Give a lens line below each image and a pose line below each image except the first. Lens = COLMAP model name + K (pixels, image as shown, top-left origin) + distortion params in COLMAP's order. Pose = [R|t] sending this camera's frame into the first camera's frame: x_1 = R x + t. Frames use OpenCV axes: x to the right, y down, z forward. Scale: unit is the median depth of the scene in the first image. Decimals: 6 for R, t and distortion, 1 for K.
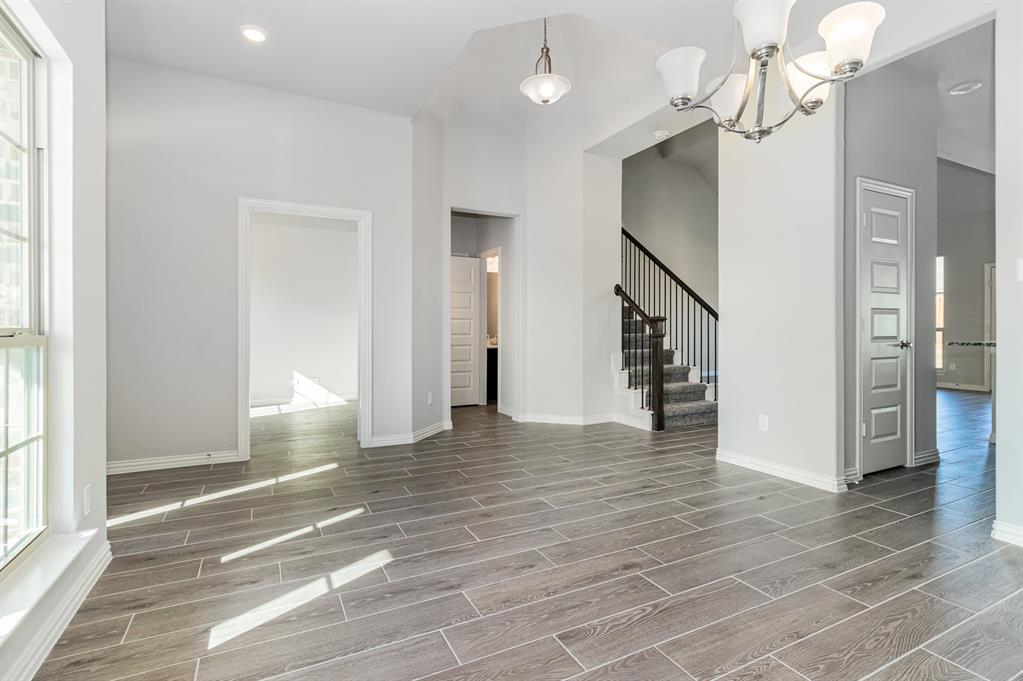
lens RADIAL K [[486.2, 0, 509.4], [0, 486.2, 332.4], [0, 0, 1]] dist [-0.002254, 0.000043]
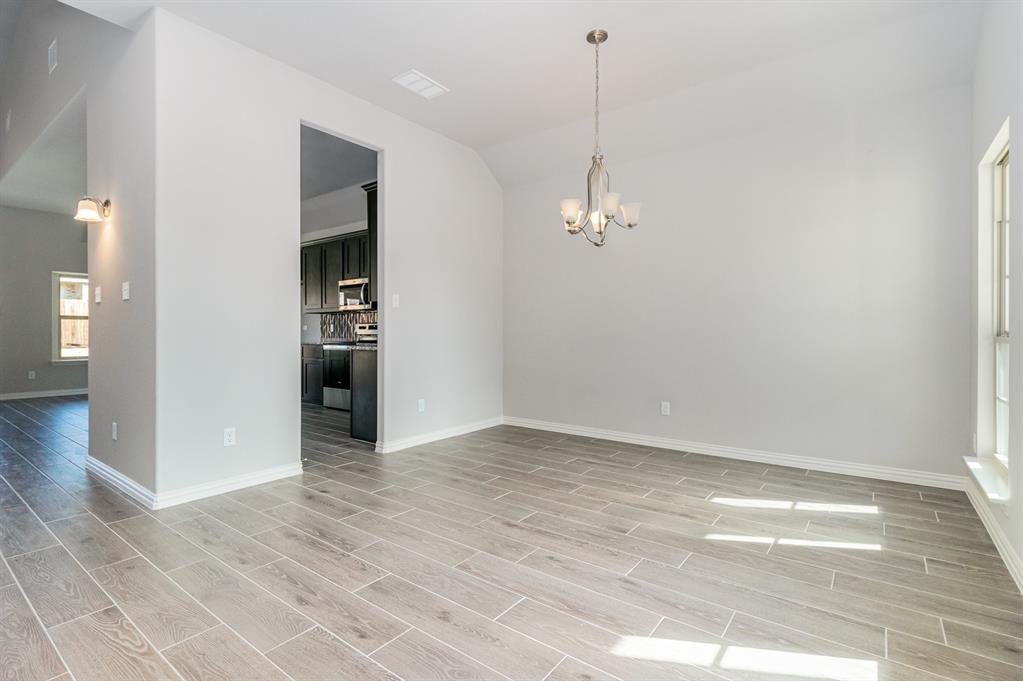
lens RADIAL K [[486.2, 0, 508.1], [0, 486.2, 334.5], [0, 0, 1]] dist [-0.002254, 0.000043]
pose [[-0.423805, -0.005423, 0.905737, -0.784918], [0.009422, 0.999902, 0.010395, -0.015140], [-0.905705, 0.012939, -0.423712, 1.374328]]
